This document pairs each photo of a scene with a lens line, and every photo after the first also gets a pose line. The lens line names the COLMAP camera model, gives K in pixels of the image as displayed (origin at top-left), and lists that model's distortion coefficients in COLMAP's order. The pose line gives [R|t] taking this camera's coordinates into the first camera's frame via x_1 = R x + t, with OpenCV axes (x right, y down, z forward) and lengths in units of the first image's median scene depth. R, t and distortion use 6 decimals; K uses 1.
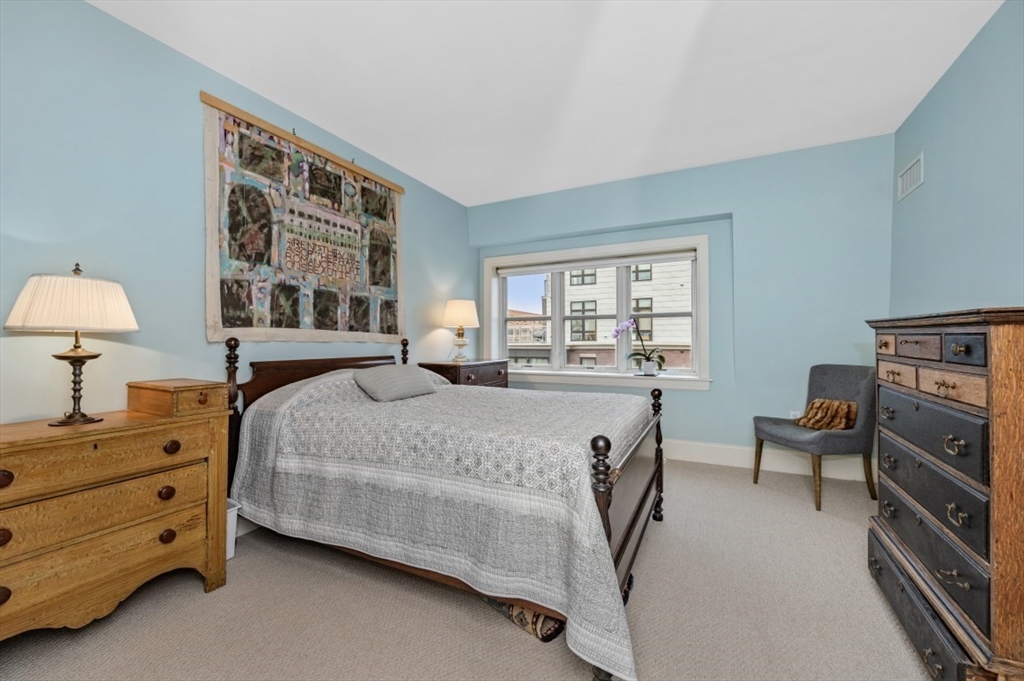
lens RADIAL K [[409.5, 0, 510.0], [0, 409.5, 331.0], [0, 0, 1]] dist [0.001250, 0.000052]
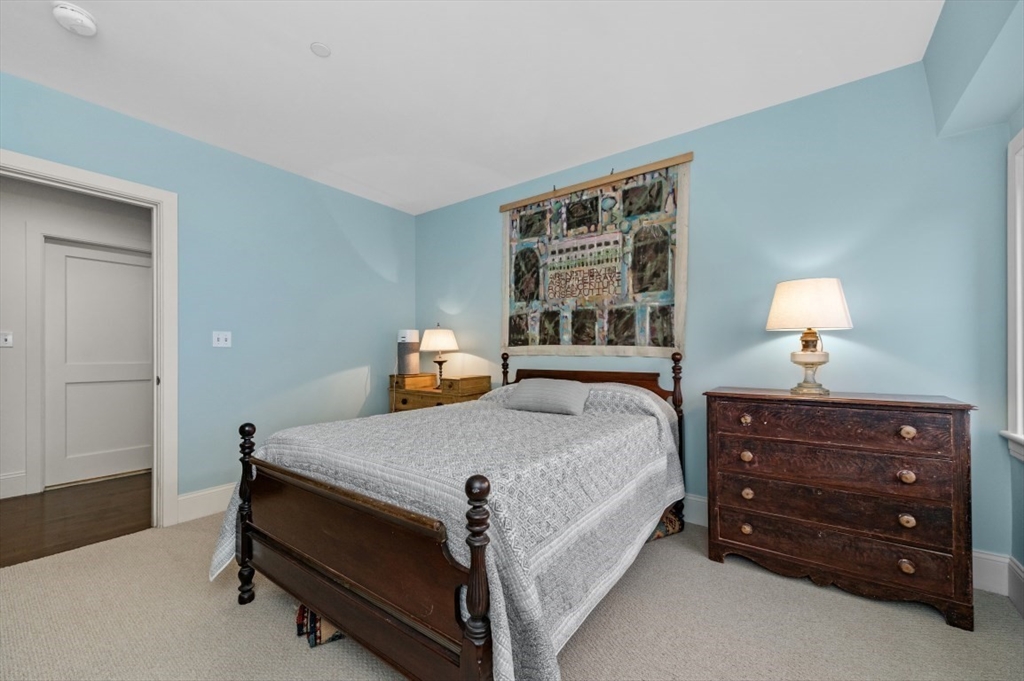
lens RADIAL K [[399.1, 0, 513.7], [0, 399.1, 354.9], [0, 0, 1]] dist [0.001934, 0.000100]
pose [[-0.158743, 0.004037, -0.987312, 0.679674], [0.025340, 0.999679, 0.000013, 0.020103], [0.986995, -0.025016, -0.158795, 1.027620]]
